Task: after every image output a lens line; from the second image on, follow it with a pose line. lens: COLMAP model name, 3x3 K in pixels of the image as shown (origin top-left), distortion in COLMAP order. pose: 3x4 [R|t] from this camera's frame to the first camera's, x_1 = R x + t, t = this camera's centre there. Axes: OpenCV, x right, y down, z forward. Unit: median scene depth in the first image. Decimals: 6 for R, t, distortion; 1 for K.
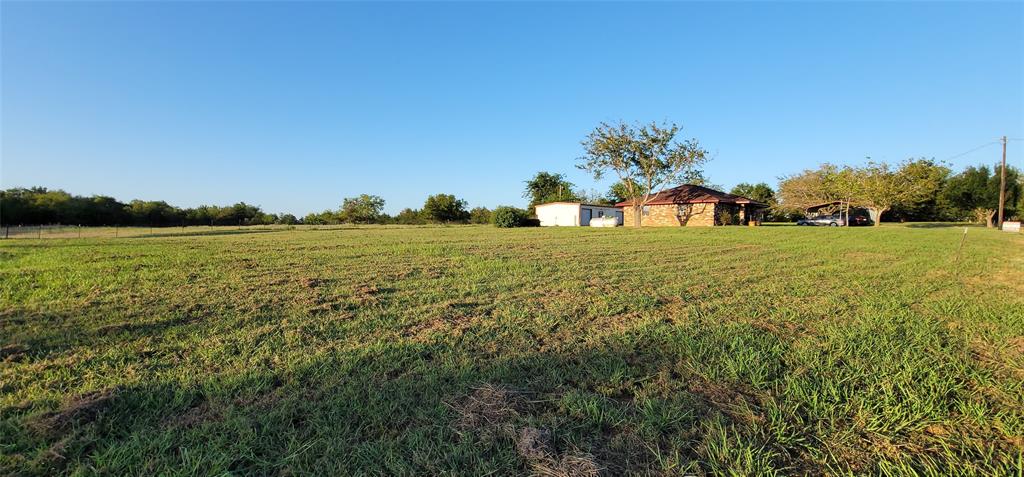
lens RADIAL K [[424.0, 0, 513.2], [0, 424.0, 240.4], [0, 0, 1]] dist [0.000000, 0.000873]
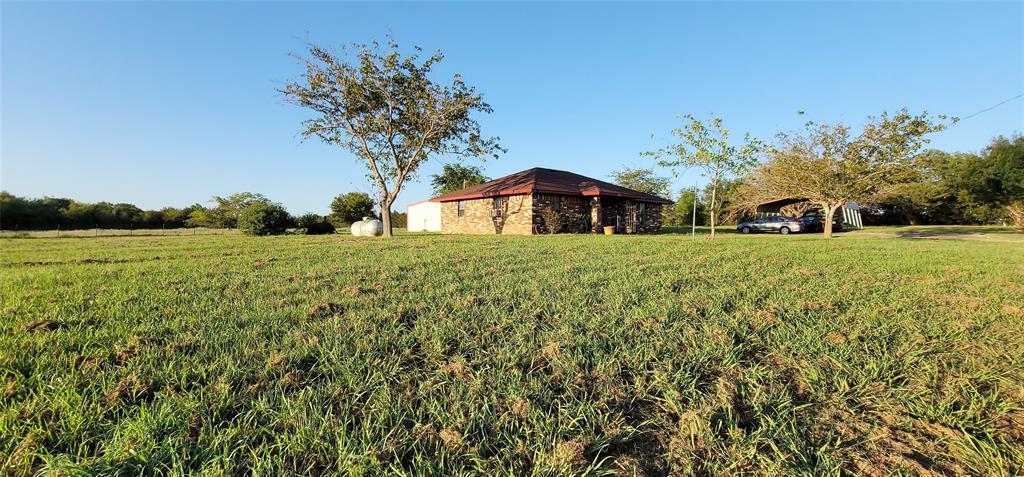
lens RADIAL K [[424.0, 0, 513.2], [0, 424.0, 240.4], [0, 0, 1]] dist [0.000000, 0.000873]
pose [[0.999095, 0.000899, -0.042534, 0.390769], [-0.001125, 0.999985, -0.005297, -0.018614], [0.042528, 0.005340, 0.999081, 0.347972]]
